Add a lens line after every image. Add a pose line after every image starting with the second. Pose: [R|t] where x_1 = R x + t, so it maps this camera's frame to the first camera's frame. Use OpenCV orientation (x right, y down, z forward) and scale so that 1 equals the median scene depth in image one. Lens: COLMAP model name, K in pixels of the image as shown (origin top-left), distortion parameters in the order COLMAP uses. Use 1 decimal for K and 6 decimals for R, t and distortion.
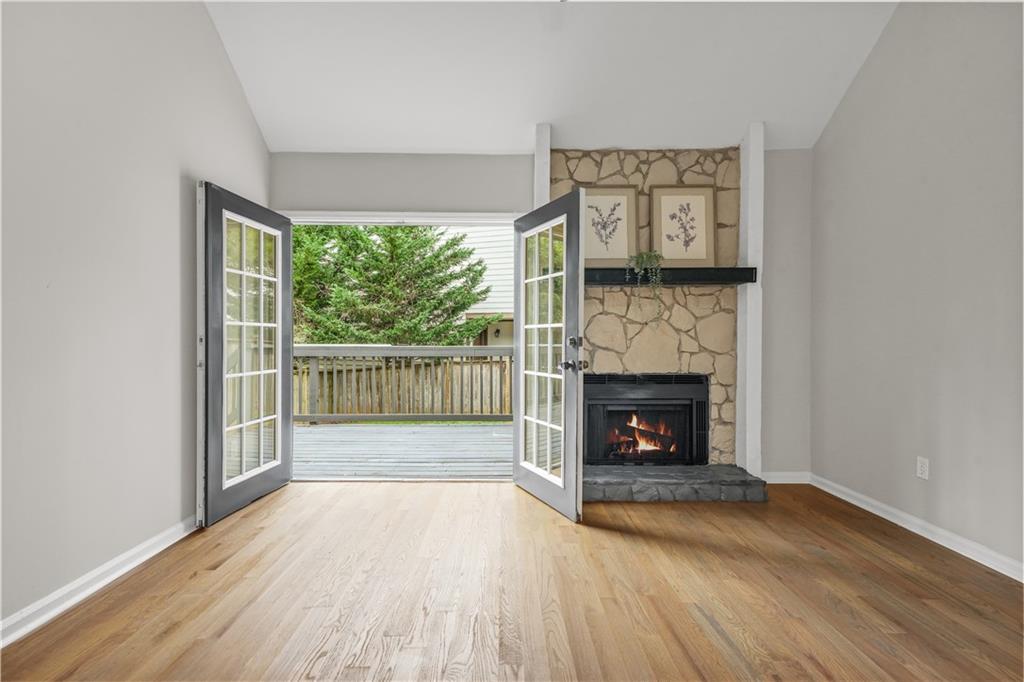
lens RADIAL K [[471.5, 0, 504.7], [0, 471.5, 345.3], [0, 0, 1]] dist [-0.000976, 0.000492]
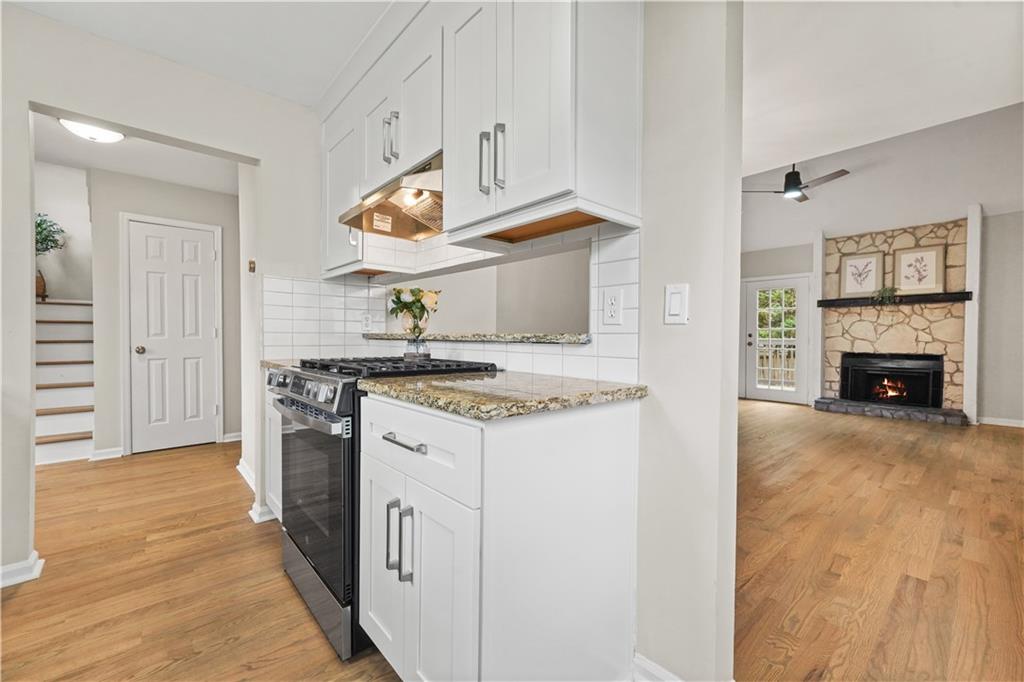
lens RADIAL K [[412.4, 0, 511.7], [0, 412.4, 337.6], [0, 0, 1]] dist [0.000594, 0.001054]
pose [[0.666422, 0.002715, -0.745570, 0.513426], [-0.008082, 0.999961, -0.003582, 0.017263], [0.745531, 0.008413, 0.666418, -1.150835]]
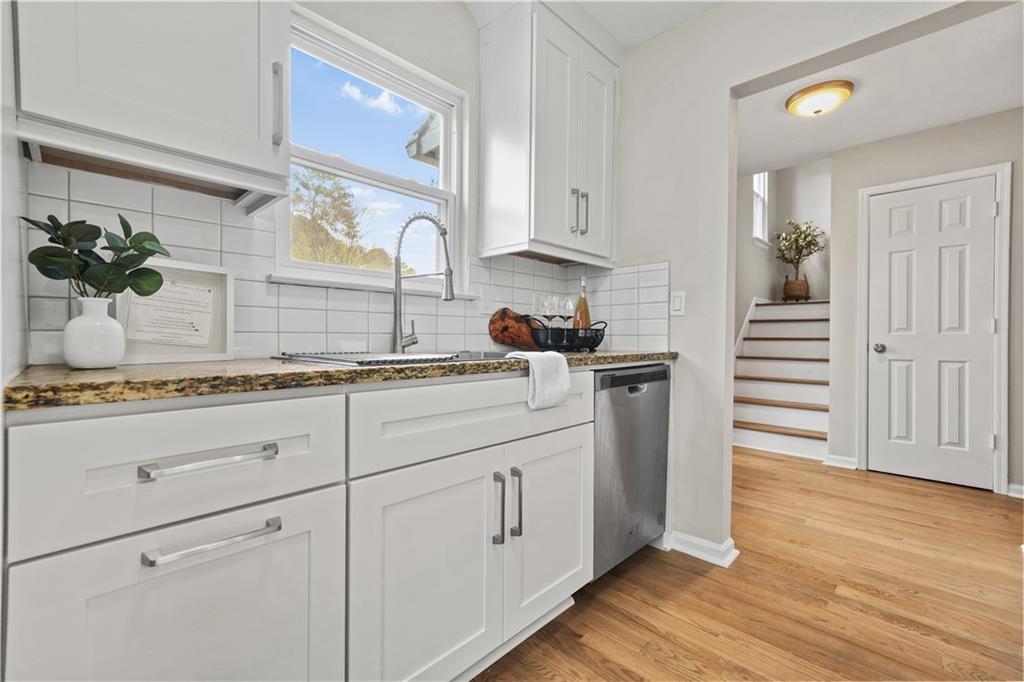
lens RADIAL K [[428.9, 0, 511.7], [0, 428.9, 341.0], [0, 0, 1]] dist [0.004377, 0.002056]
pose [[-0.706643, -0.003176, -0.707564, 0.330360], [-0.014216, 0.999852, 0.009709, 0.036388], [0.707428, 0.016920, -0.706583, -1.076786]]
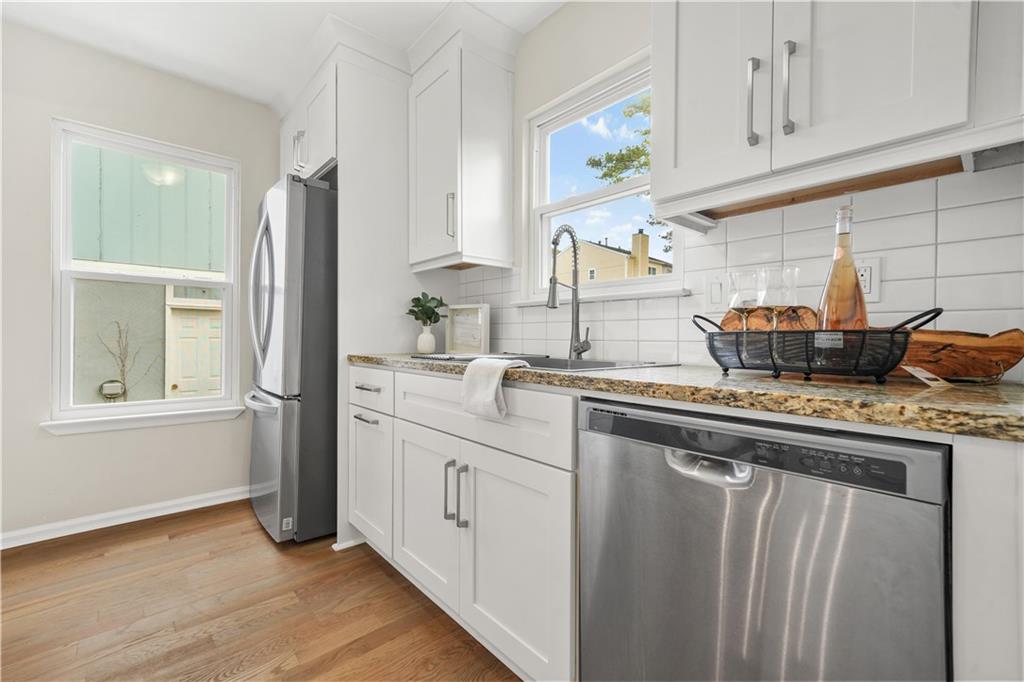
lens RADIAL K [[428.9, 0, 503.7], [0, 428.9, 341.7], [0, 0, 1]] dist [0.004377, 0.002056]
pose [[-0.648949, -0.018221, 0.760613, -0.176022], [-0.005896, 0.999804, 0.018921, 0.028239], [-0.760809, 0.007794, -0.648929, -1.099783]]
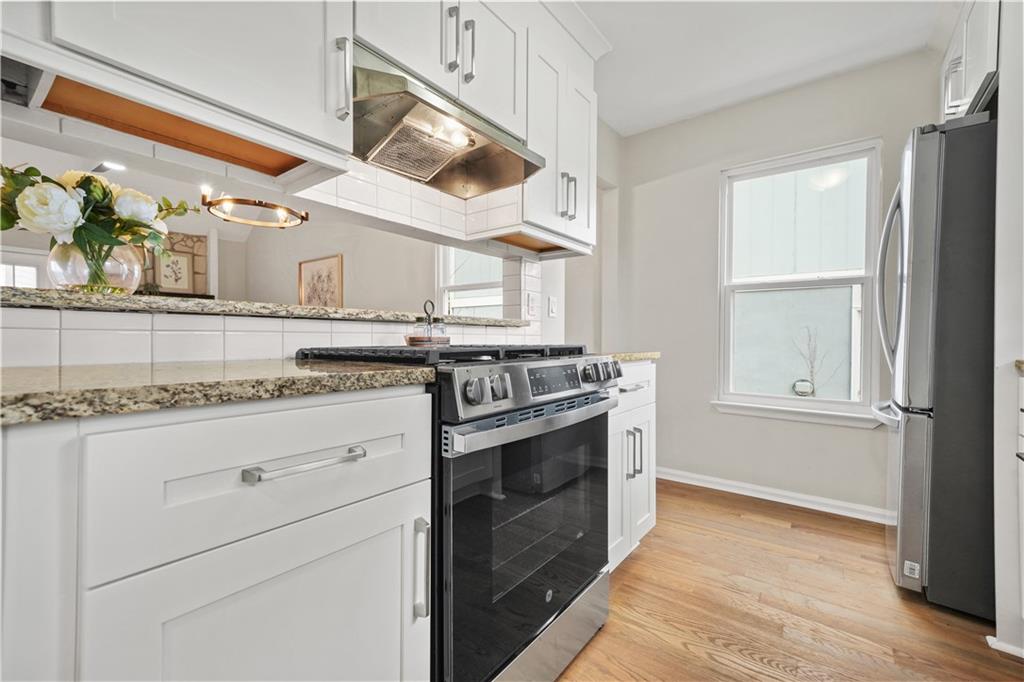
lens RADIAL K [[428.9, 0, 496.0], [0, 428.9, 343.1], [0, 0, 1]] dist [0.004377, 0.002056]
pose [[0.627311, -0.012341, 0.778671, -0.185803], [0.005314, 0.999919, 0.011567, 0.035625], [-0.778751, -0.003119, 0.627326, -1.187937]]
